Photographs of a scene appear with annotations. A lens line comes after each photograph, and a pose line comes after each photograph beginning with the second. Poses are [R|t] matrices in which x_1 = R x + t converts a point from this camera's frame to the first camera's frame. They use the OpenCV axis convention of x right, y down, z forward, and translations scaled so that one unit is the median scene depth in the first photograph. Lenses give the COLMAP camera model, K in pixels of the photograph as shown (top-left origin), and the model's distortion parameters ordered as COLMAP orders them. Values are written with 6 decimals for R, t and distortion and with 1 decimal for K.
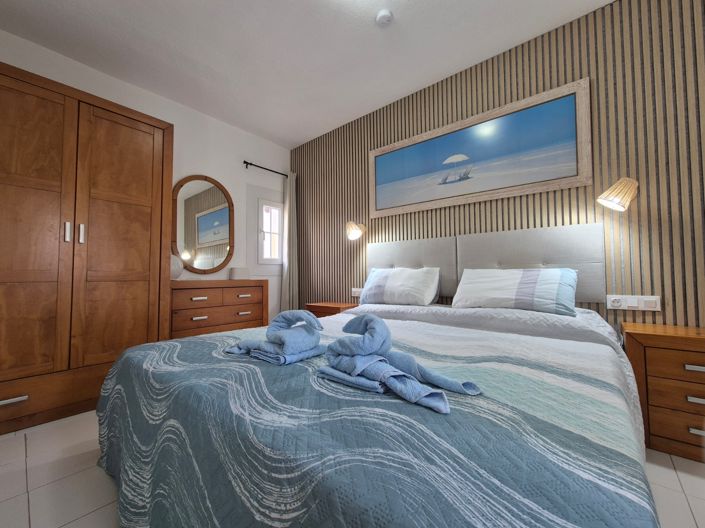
lens RADIAL K [[288.7, 0, 356.1], [0, 288.7, 263.2], [0, 0, 1]] dist [-0.004769, 0.002214]
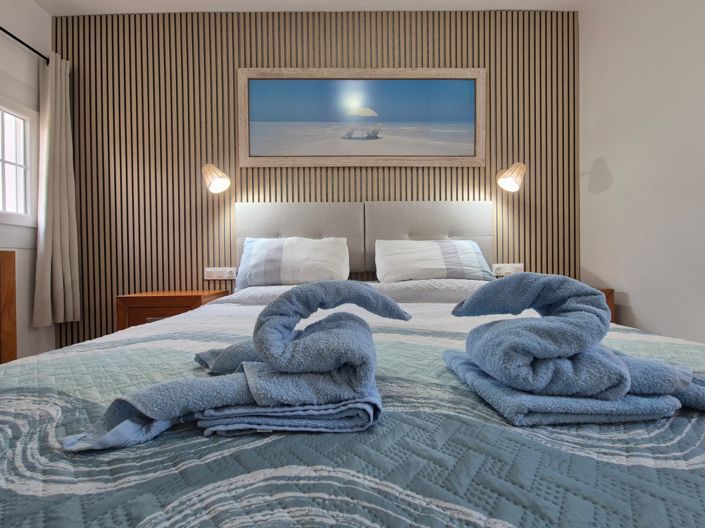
lens RADIAL K [[288.7, 0, 354.7], [0, 288.7, 264.6], [0, 0, 1]] dist [-0.004769, 0.002214]
pose [[0.766993, -0.002341, 0.641651, -0.228732], [-0.022423, 0.999285, 0.030450, 0.066918], [-0.641263, -0.037743, 0.766392, 0.347536]]
